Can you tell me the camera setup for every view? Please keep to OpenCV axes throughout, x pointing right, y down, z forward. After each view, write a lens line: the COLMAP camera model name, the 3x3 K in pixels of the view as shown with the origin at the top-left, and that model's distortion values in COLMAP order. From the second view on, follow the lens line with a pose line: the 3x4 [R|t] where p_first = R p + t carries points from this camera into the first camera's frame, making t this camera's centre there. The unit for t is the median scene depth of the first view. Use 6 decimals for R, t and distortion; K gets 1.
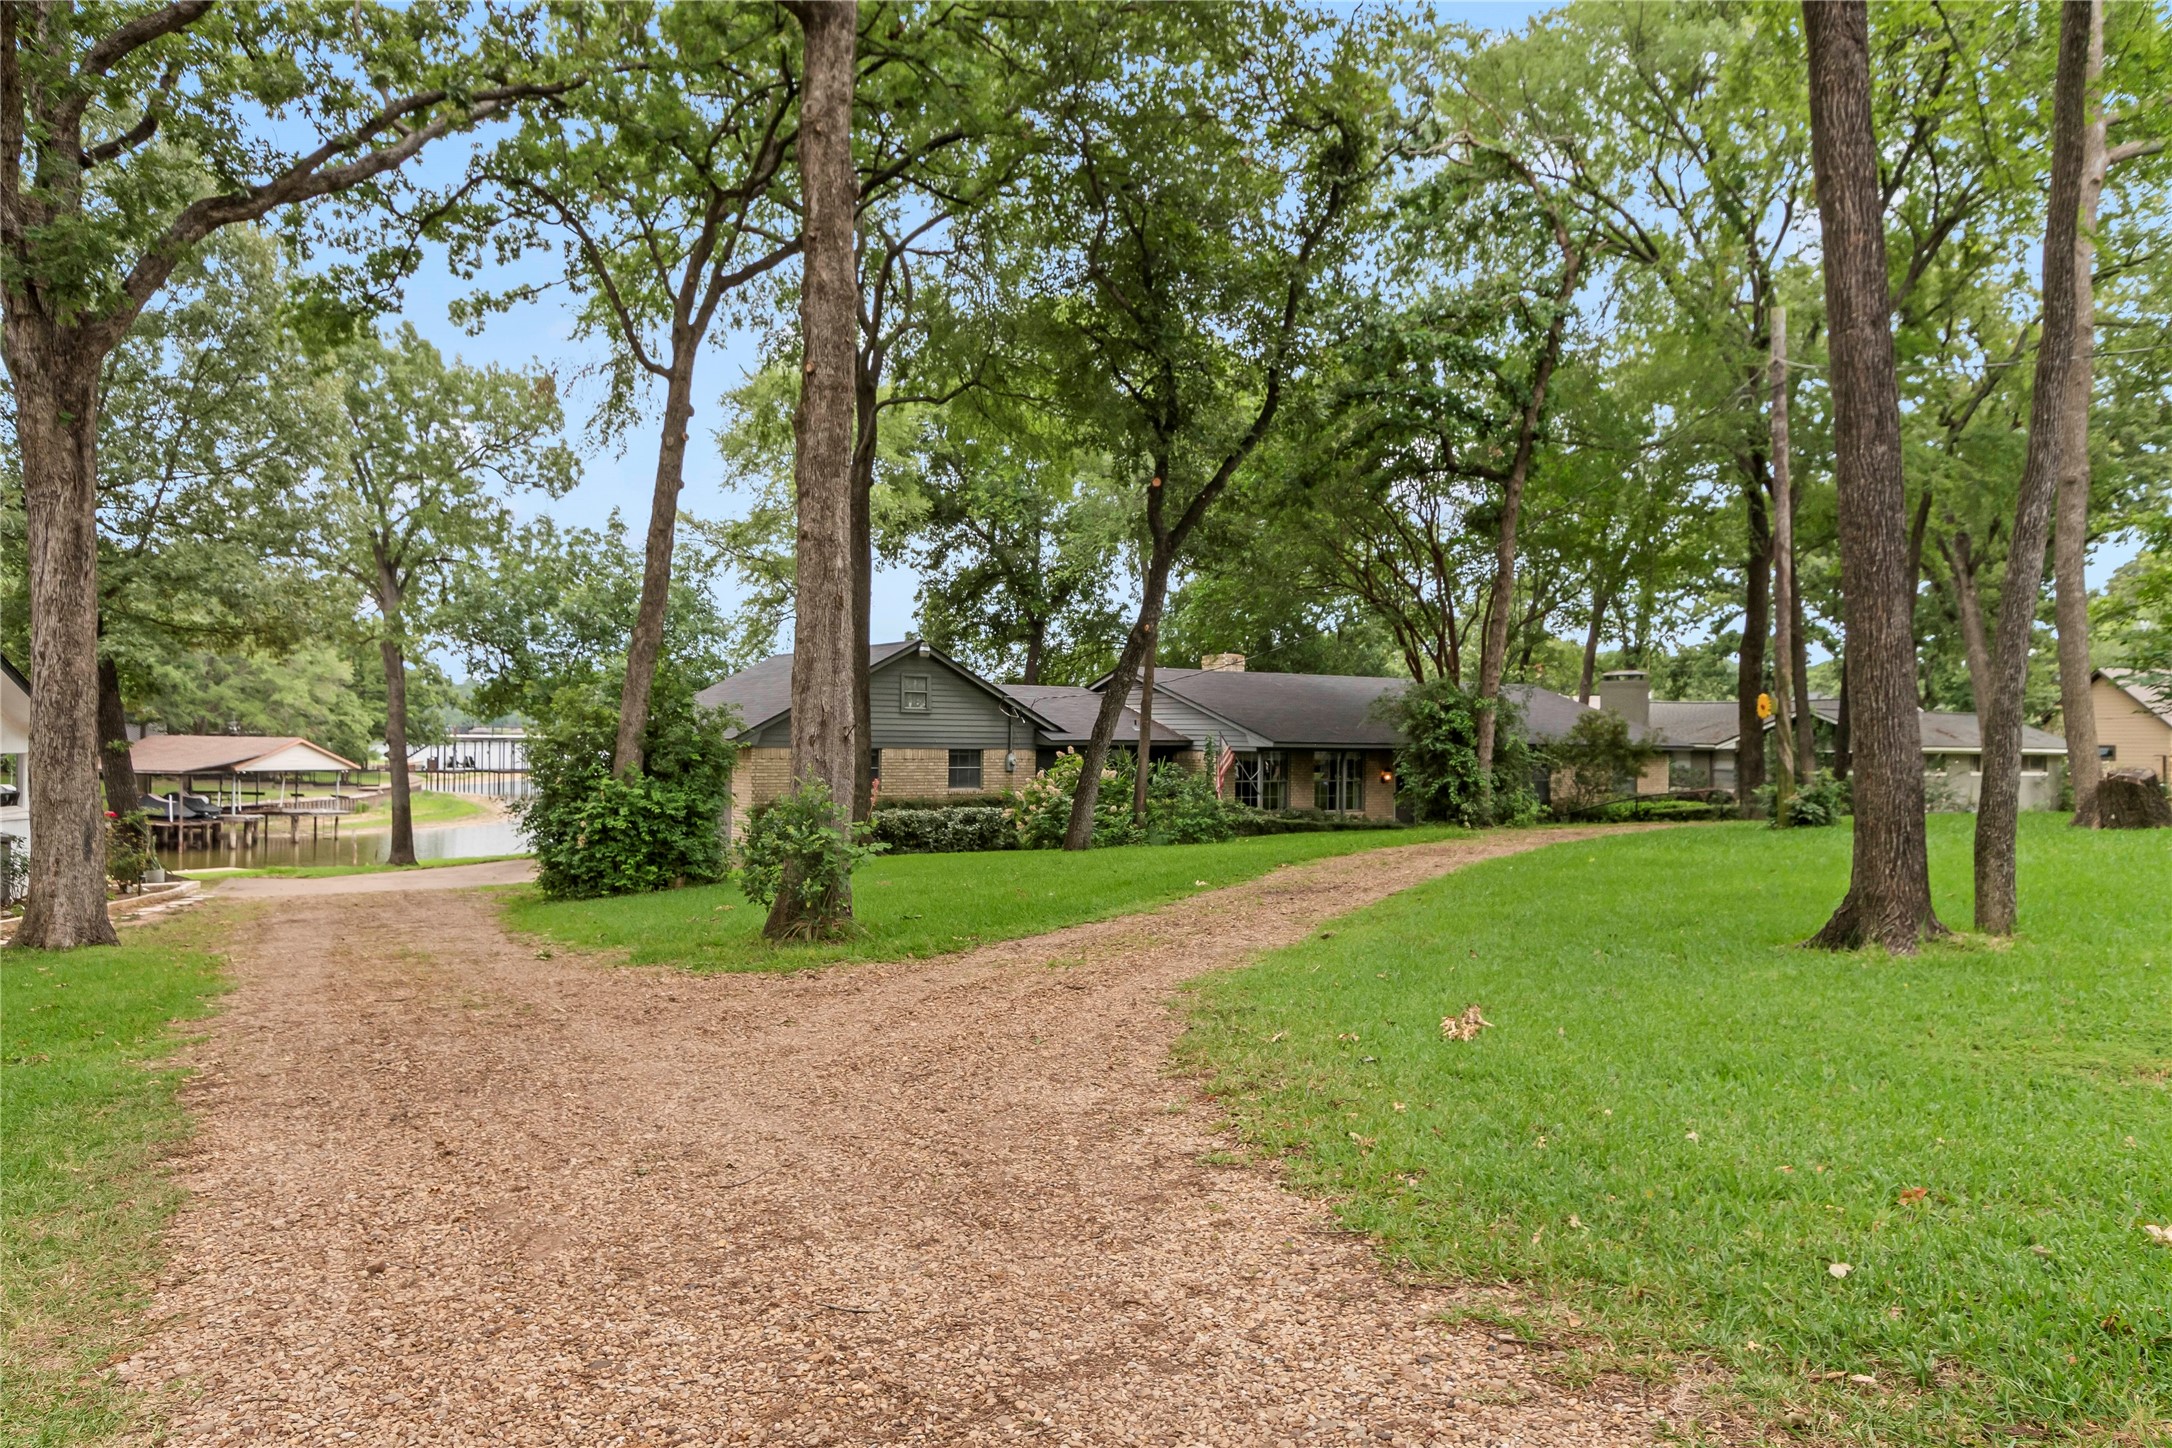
lens RADIAL K [[1535.8, 0, 1086.0], [0, 1535.8, 724.0], [0, 0, 1]] dist [-0.002316, -0.000786]
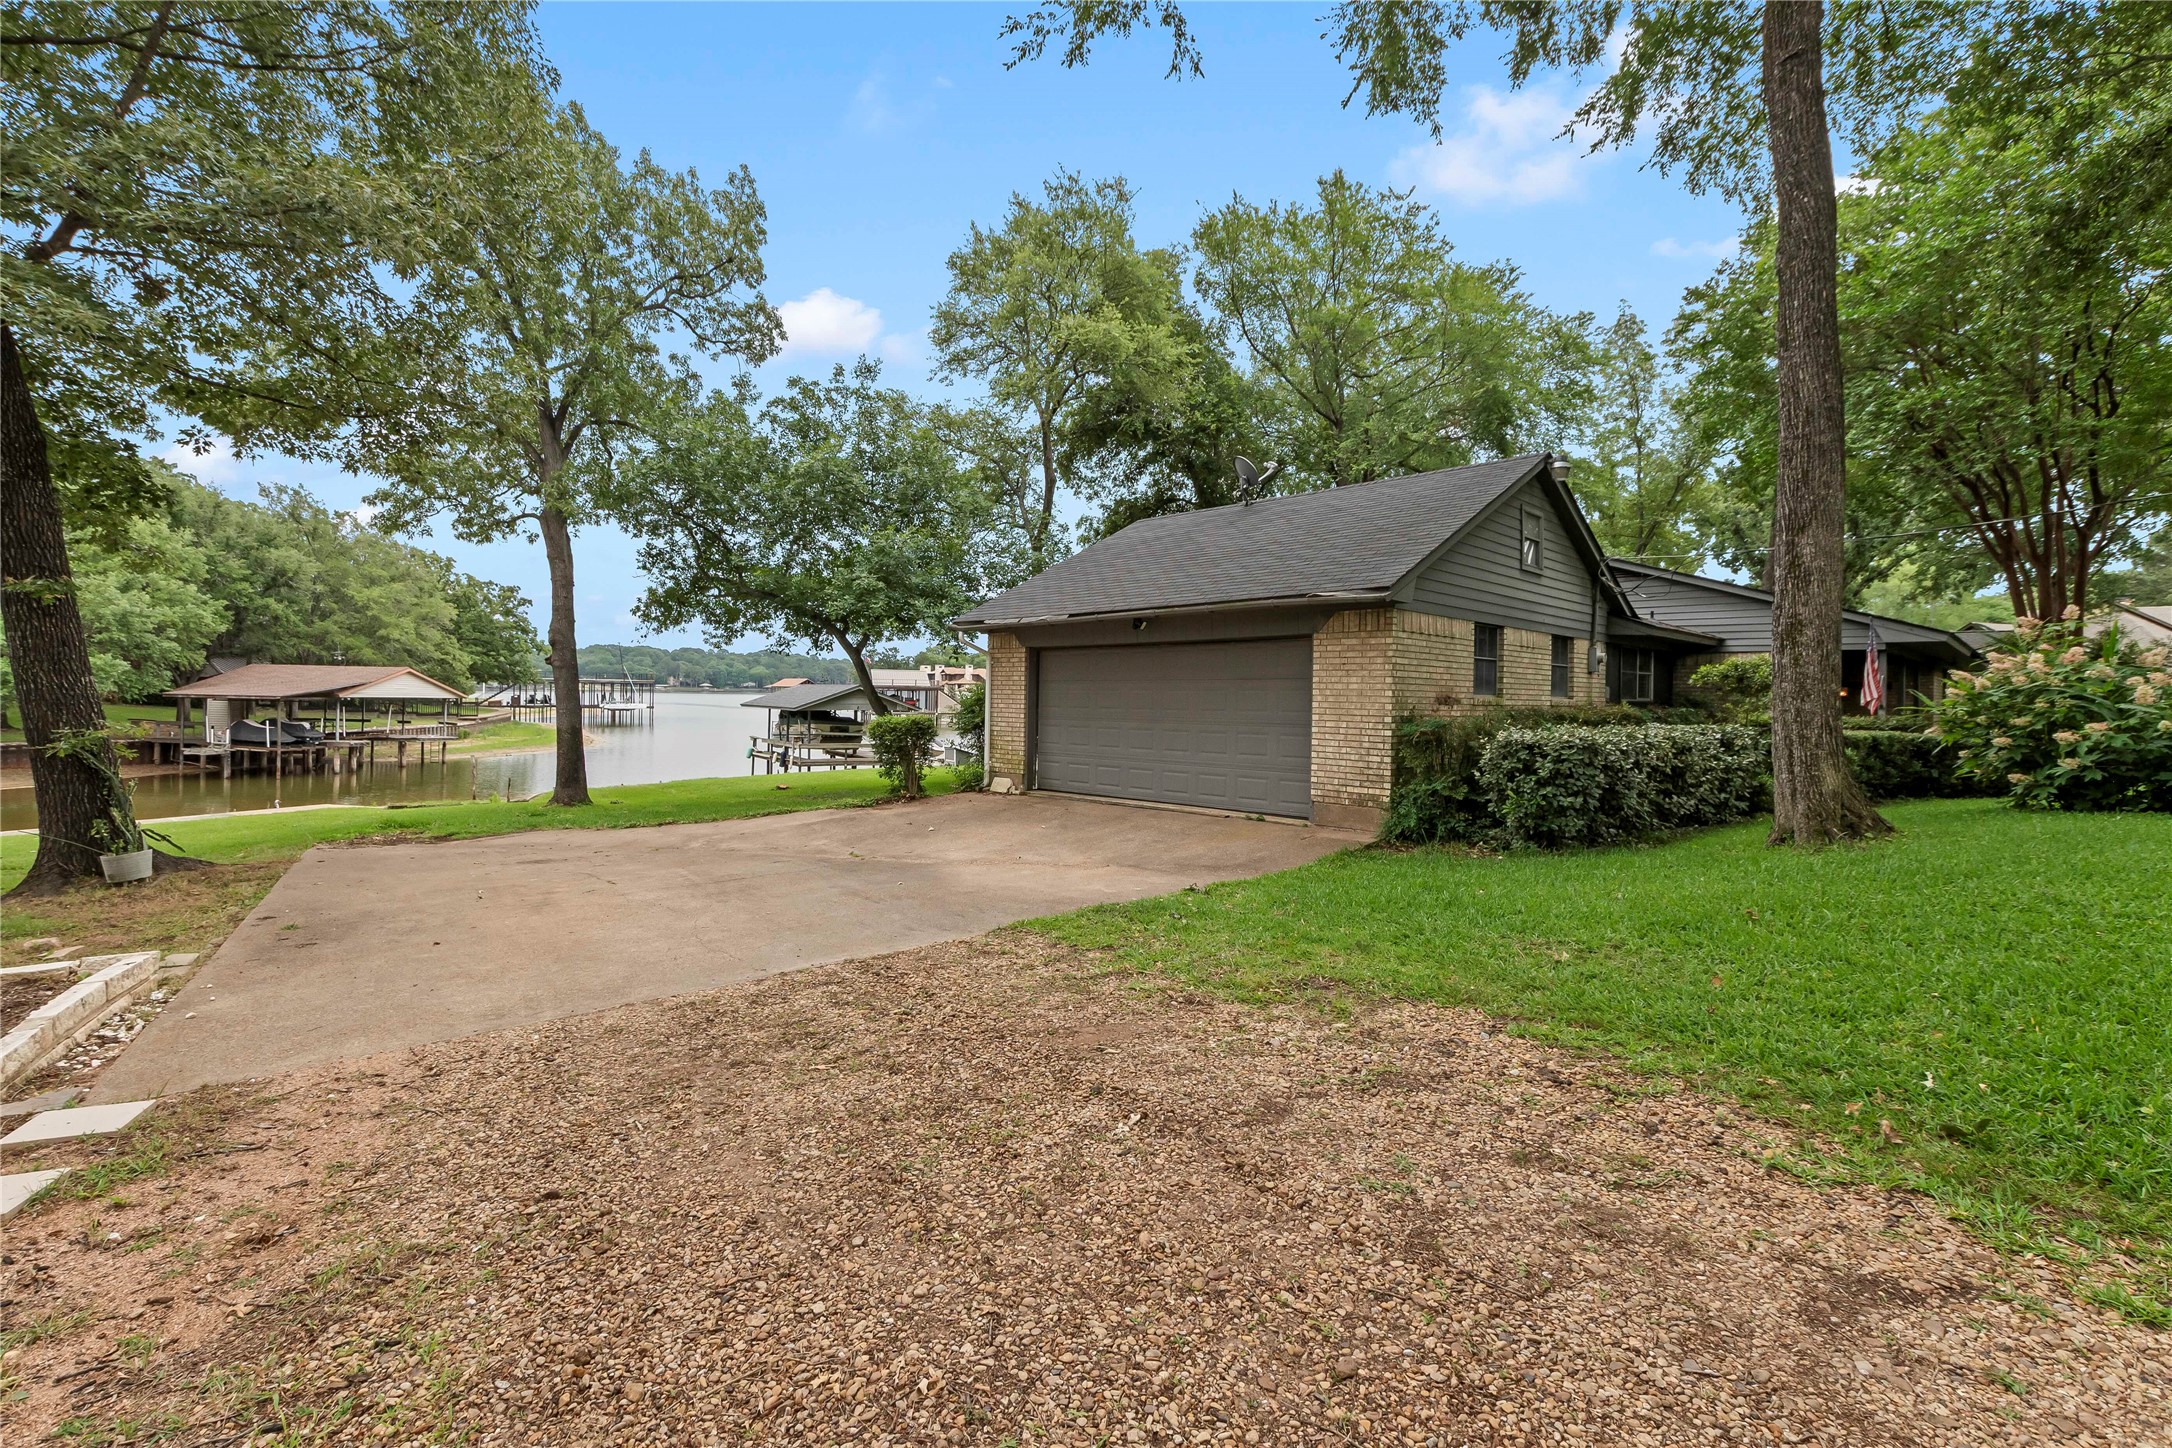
lens RADIAL K [[959.0, 0, 1081.6], [0, 959.0, 691.8], [0, 0, 1]] dist [0.002201, -0.000074]
pose [[0.989146, 0.006223, 0.146807, -0.148931], [-0.007420, 0.999943, 0.007612, 0.017071], [-0.146751, -0.008619, 0.989136, 0.275731]]
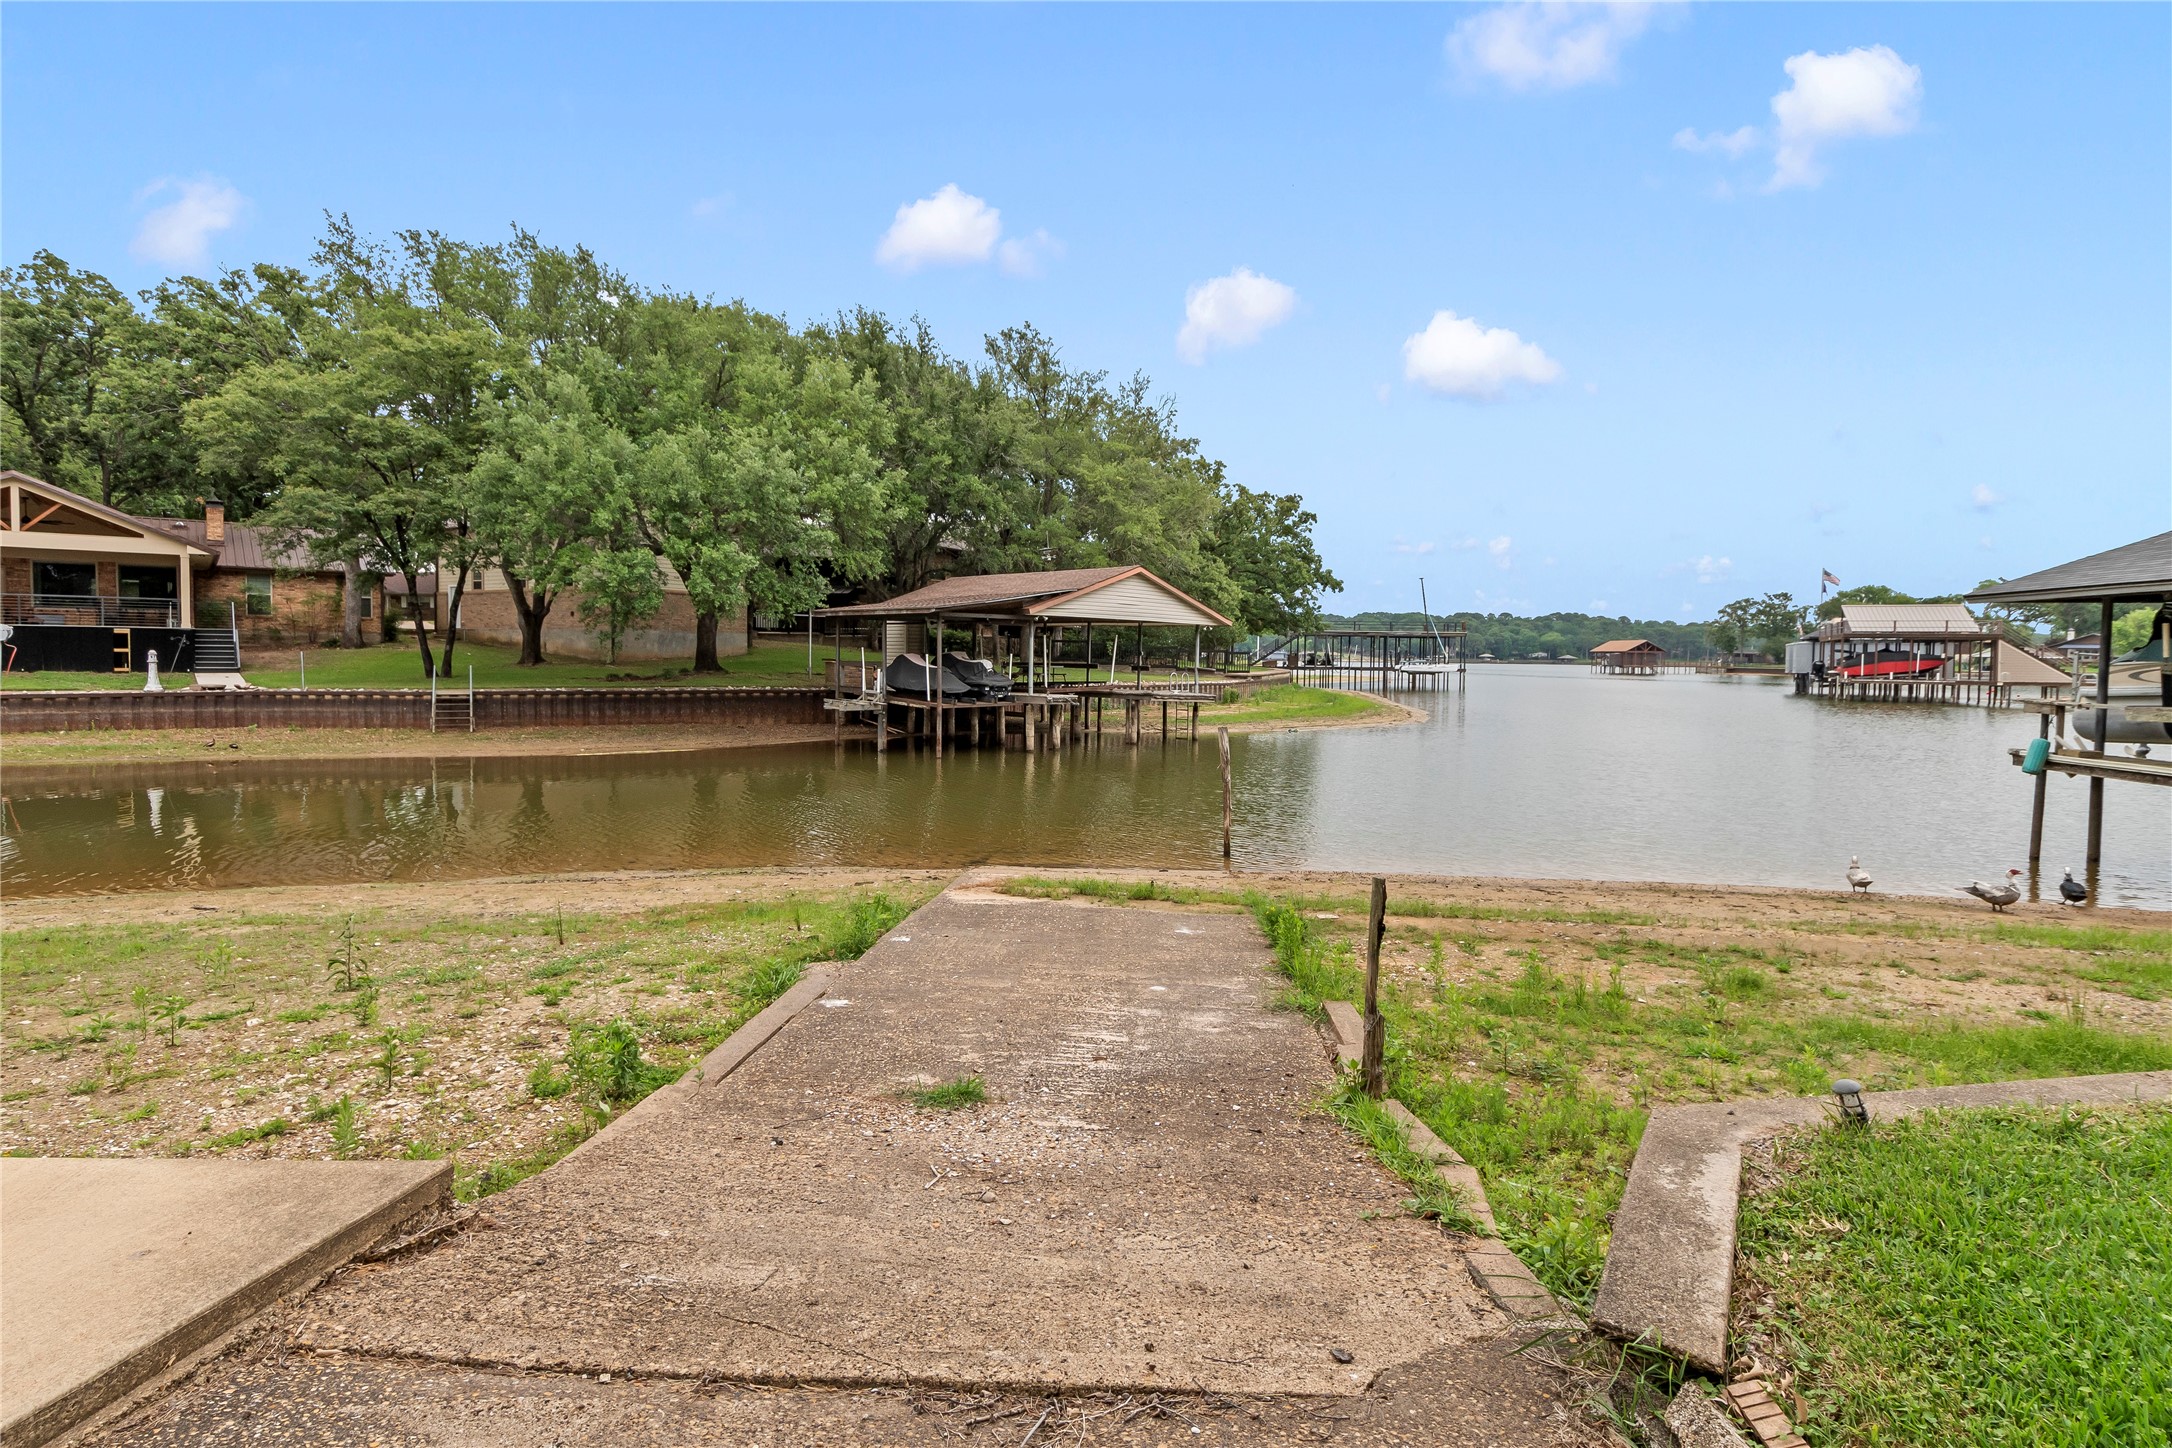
lens RADIAL K [[1061.5, 0, 1067.1], [0, 1061.5, 729.7], [0, 0, 1]] dist [-0.001052, -0.000137]
pose [[0.832006, 0.034355, -0.553702, -0.304588], [0.003340, 0.997752, 0.066926, 0.043786], [0.554756, -0.057533, 0.830021, 0.637886]]
